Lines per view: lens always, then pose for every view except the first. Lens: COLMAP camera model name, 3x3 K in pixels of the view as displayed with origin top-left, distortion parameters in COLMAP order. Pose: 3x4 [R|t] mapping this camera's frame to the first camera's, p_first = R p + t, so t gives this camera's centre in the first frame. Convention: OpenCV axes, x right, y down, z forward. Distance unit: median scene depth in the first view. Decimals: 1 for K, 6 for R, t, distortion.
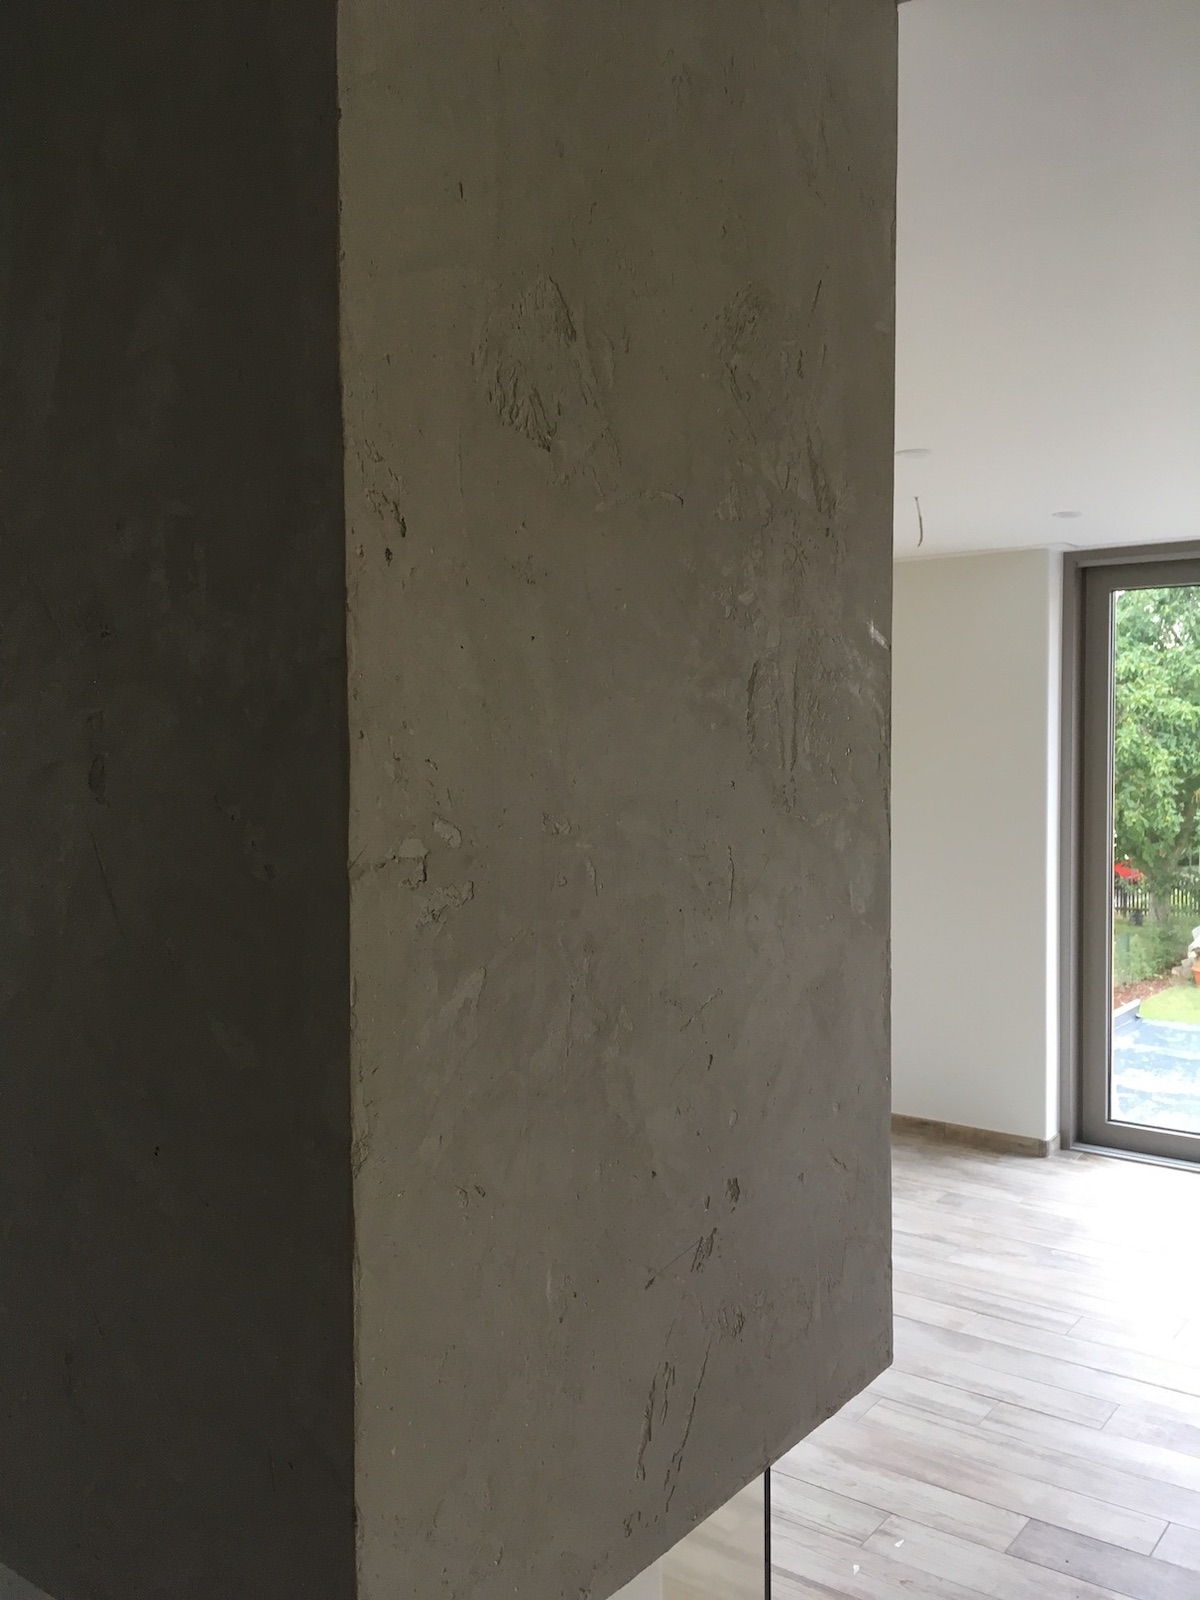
lens RADIAL K [[1382.2, 0, 600.0], [0, 1382.2, 800.0], [0, 0, 1]] dist [0.101557, -0.154370]
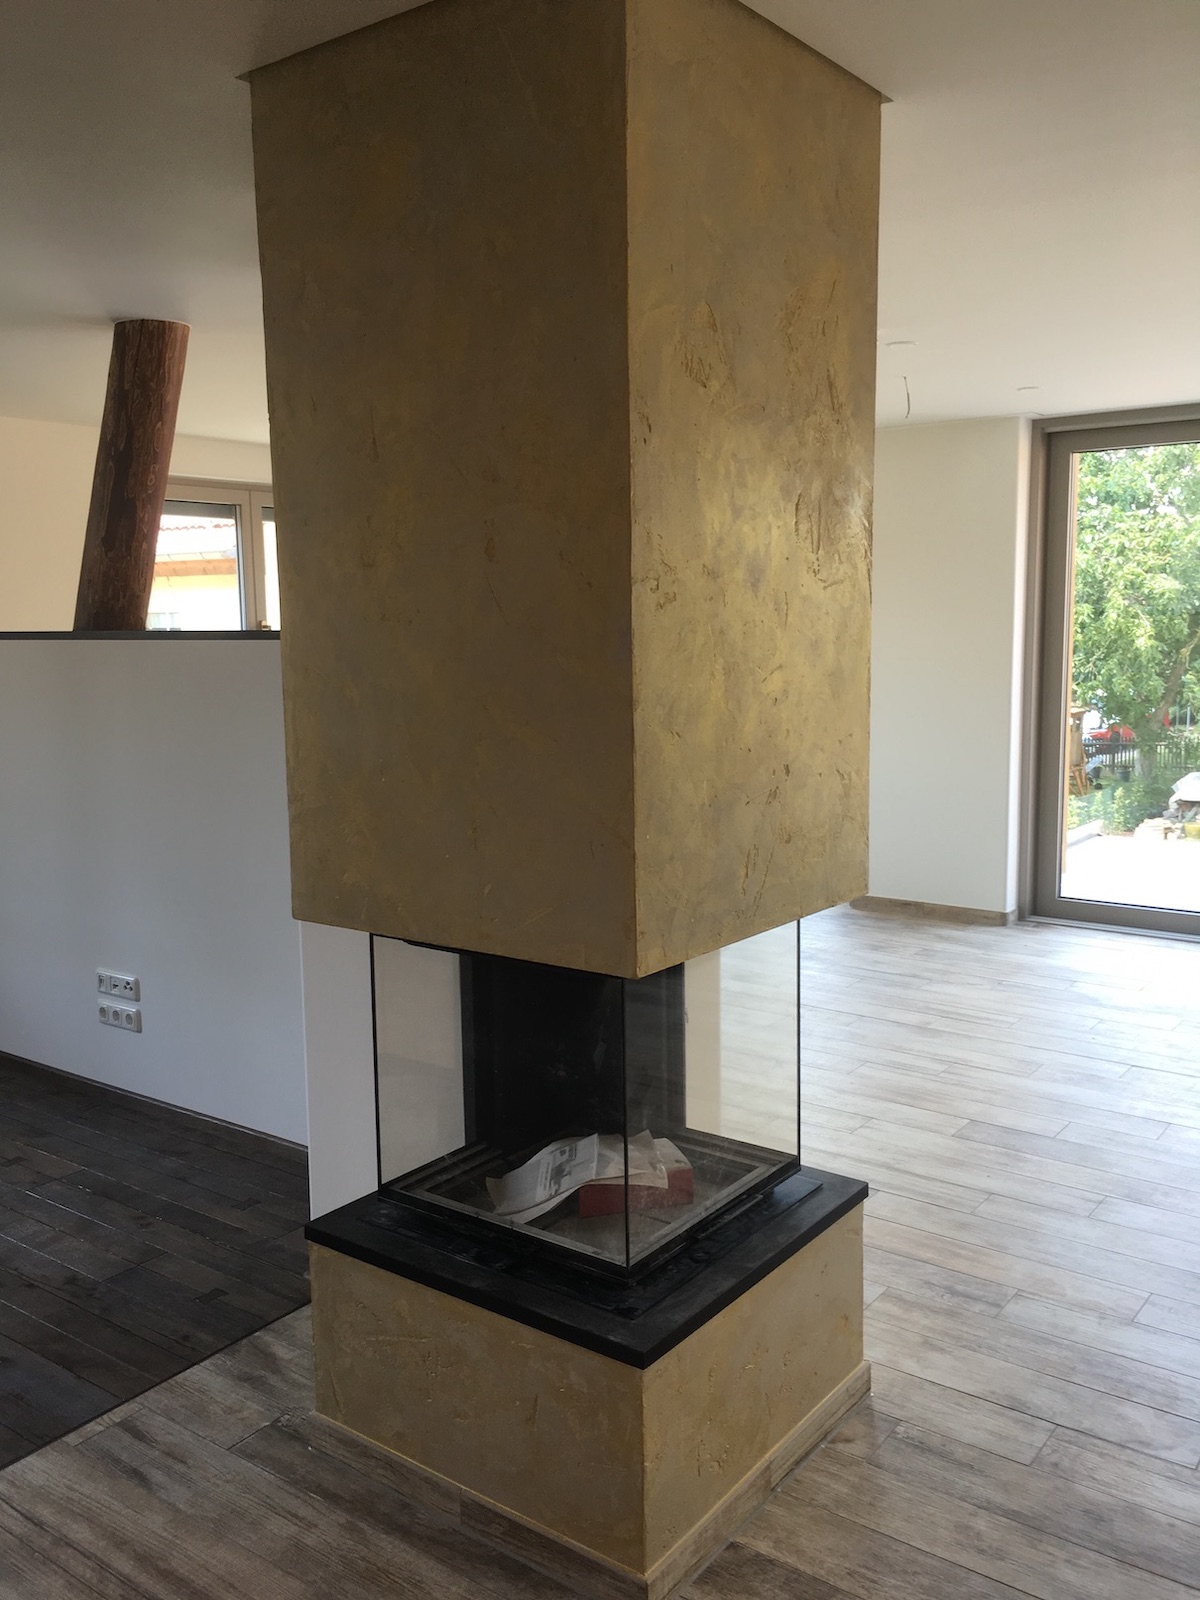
lens RADIAL K [[1382.2, 0, 600.0], [0, 1382.2, 800.0], [0, 0, 1]] dist [0.101557, -0.154370]
pose [[0.999954, -0.009599, 0.000910, -0.049767], [0.009476, 0.995773, 0.091363, 0.042156], [-0.001783, -0.091350, 0.995817, -0.278372]]
